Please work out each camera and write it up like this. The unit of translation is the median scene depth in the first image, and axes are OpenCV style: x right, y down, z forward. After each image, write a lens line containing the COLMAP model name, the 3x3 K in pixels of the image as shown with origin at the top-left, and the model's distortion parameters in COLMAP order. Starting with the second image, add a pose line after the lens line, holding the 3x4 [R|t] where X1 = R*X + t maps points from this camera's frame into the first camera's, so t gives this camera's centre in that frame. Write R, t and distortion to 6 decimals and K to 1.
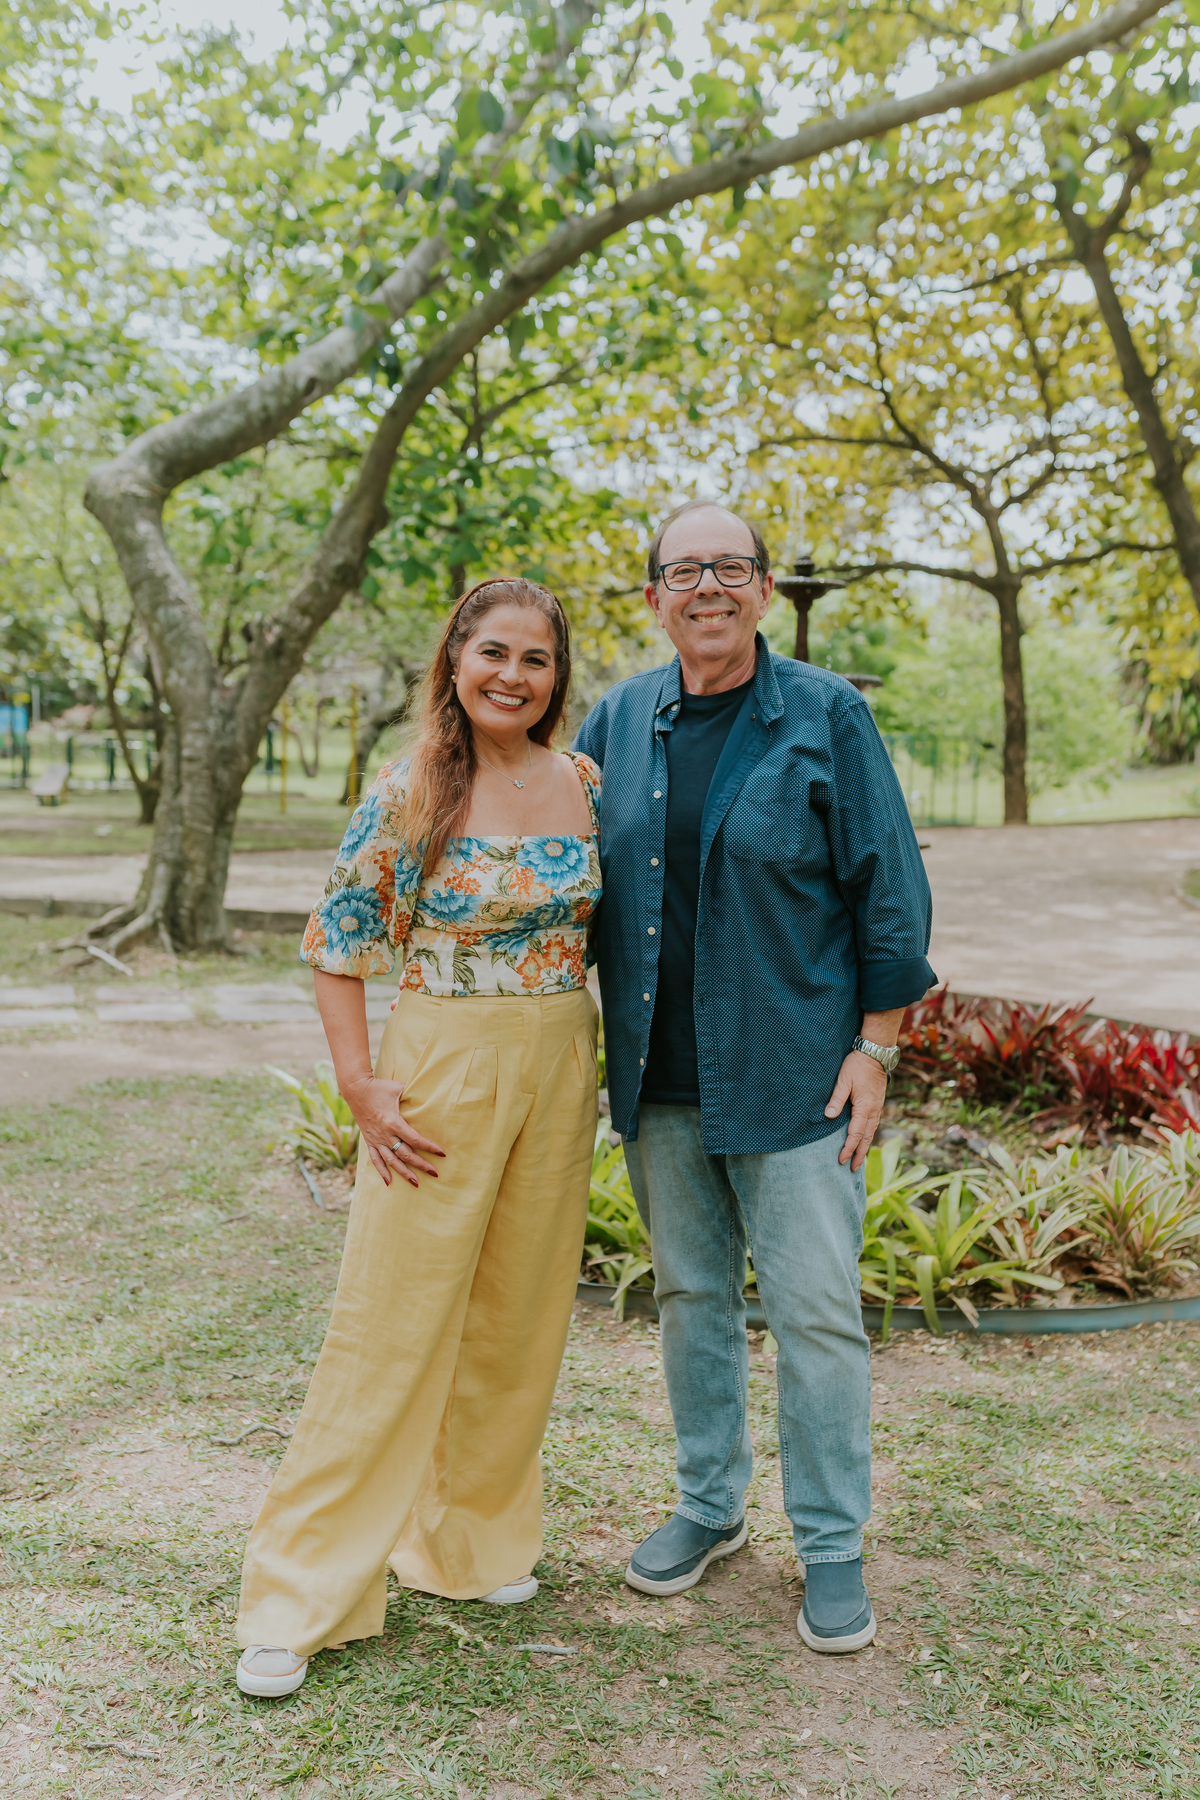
lens RADIAL K [[1811.4, 0, 598.9], [0, 1811.4, 945.4], [0, 0, 1]] dist [-0.000471, 0.003312]
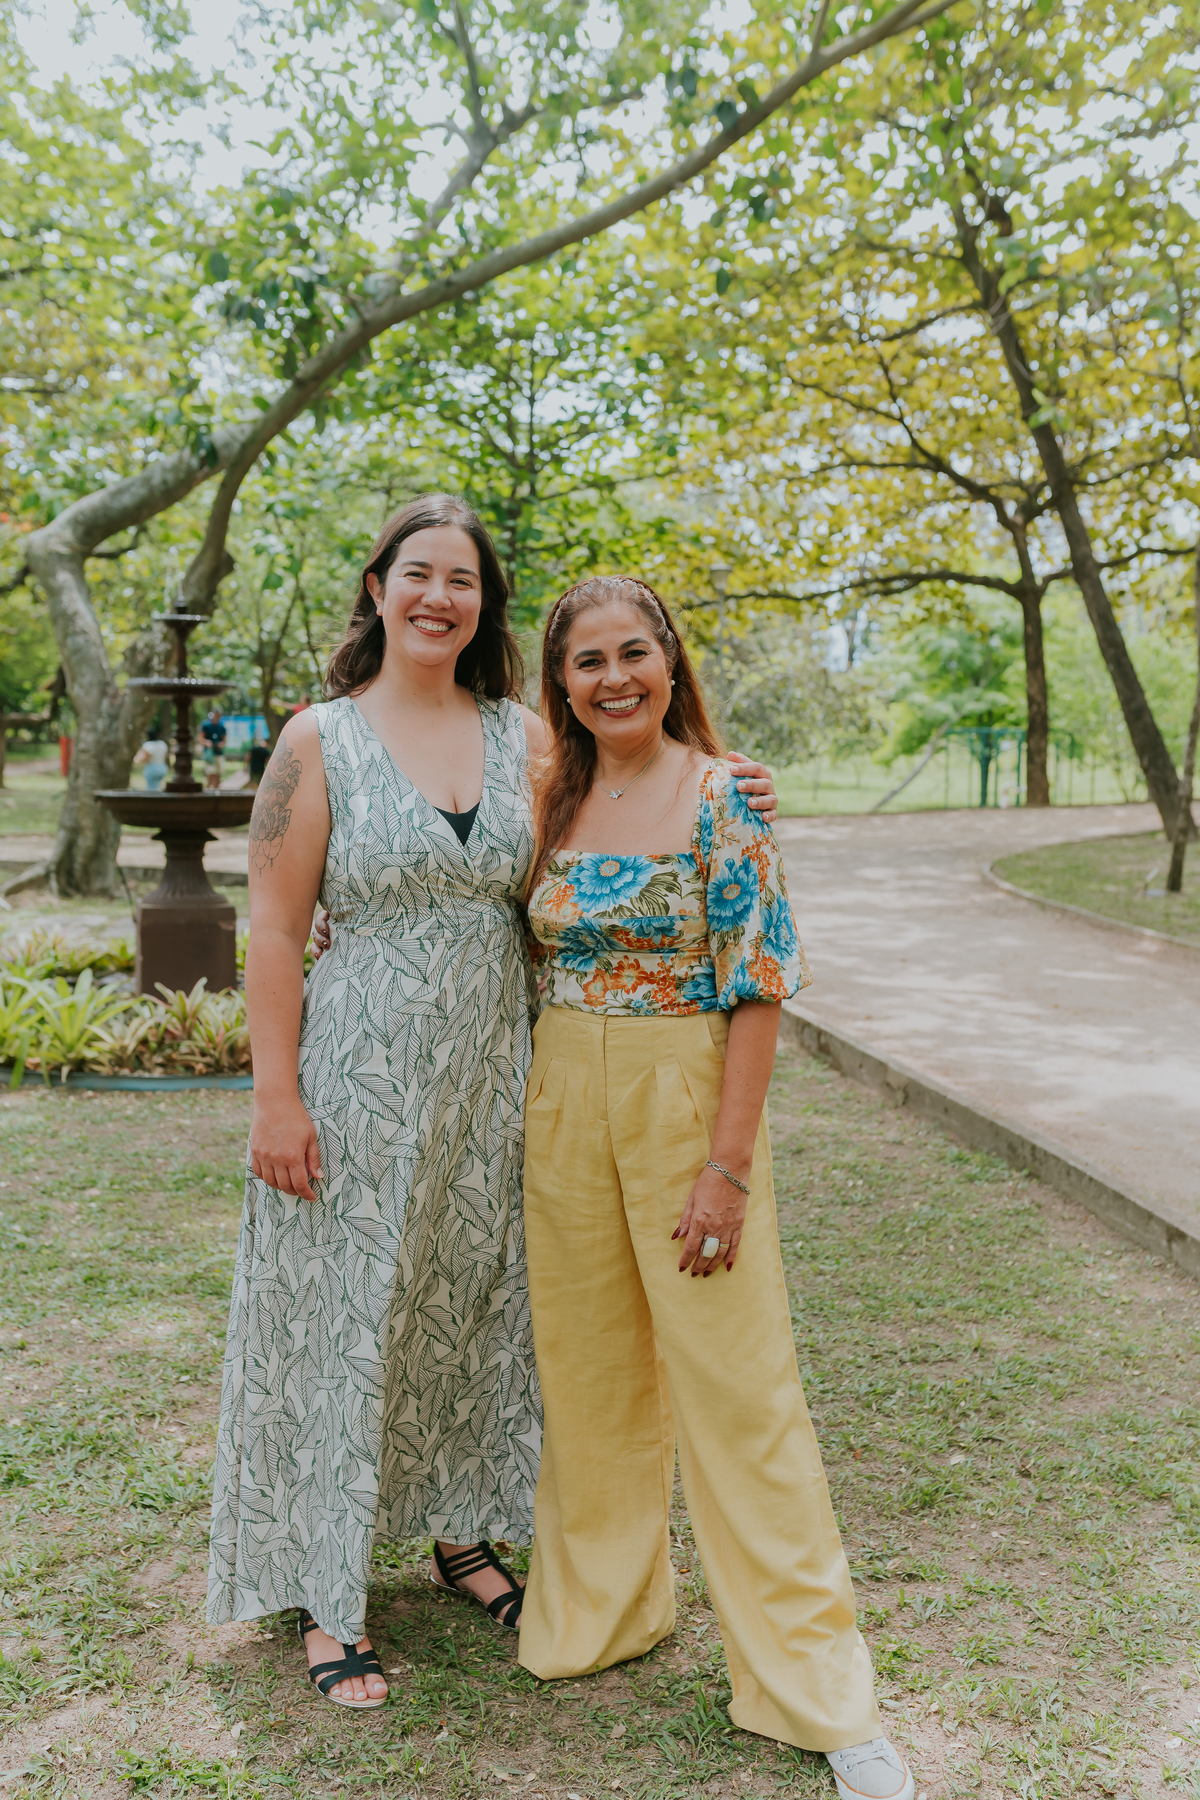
lens RADIAL K [[1734.5, 0, 603.6], [0, 1734.5, 906.3], [0, 0, 1]] dist [-0.001867, 0.002141]
pose [[0.982528, 0.004265, -0.186068, 0.384924], [-0.007732, 0.999810, -0.017908, 0.030722], [0.185956, 0.019034, 0.982374, -0.173404]]
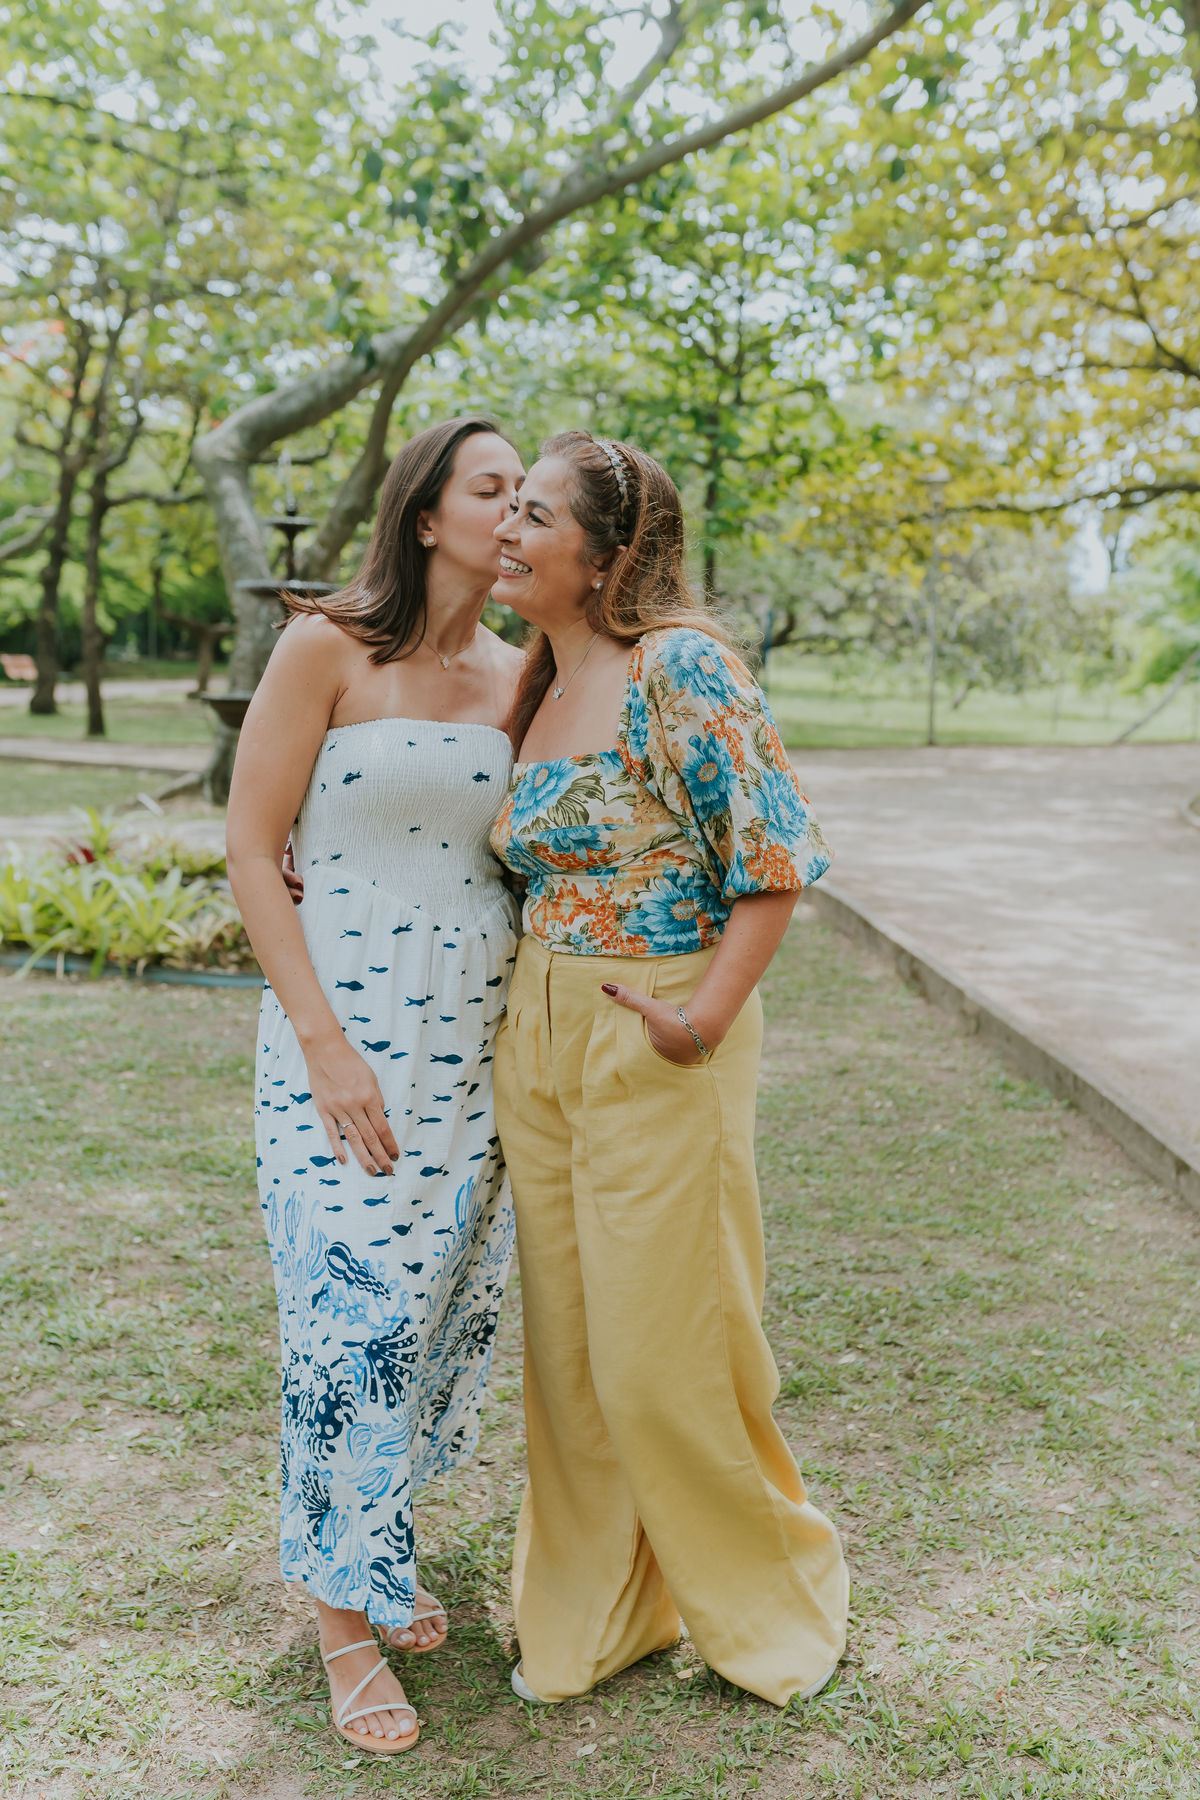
lens RADIAL K [[1833.0, 0, 600.1], [0, 1833.0, 876.2], [0, 0, 1]] dist [0.002429, -0.006688]
pose [[0.948031, 0.039920, -0.315664, 0.448700], [-0.040266, 0.999174, 0.005427, 0.037557], [0.315620, 0.007566, 0.948856, -0.180562]]
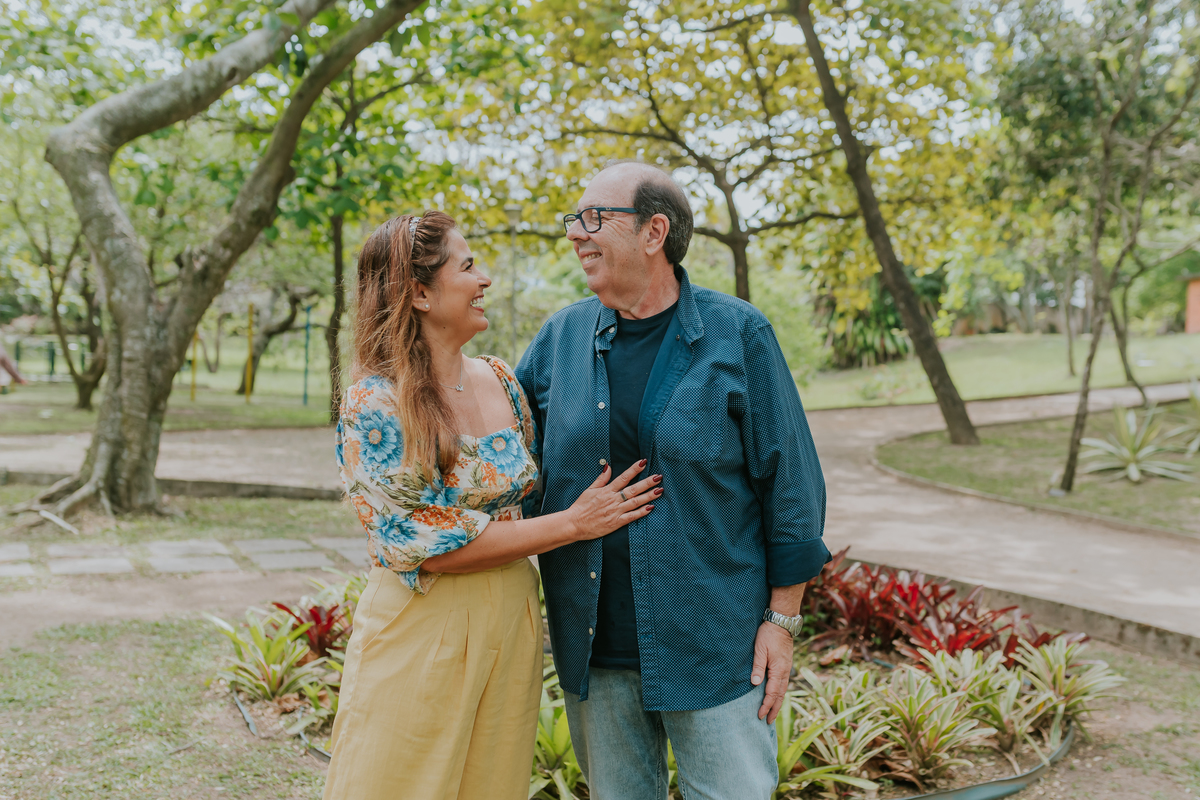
lens RADIAL K [[1326.3, 0, 650.7], [0, 1326.3, 398.4], [0, 0, 1]] dist [-0.002998, 0.005461]
pose [[0.986386, 0.004980, 0.164370, -0.020314], [0.007331, 0.997216, -0.074204, -0.005176], [-0.164282, 0.074399, 0.983604, 0.039221]]
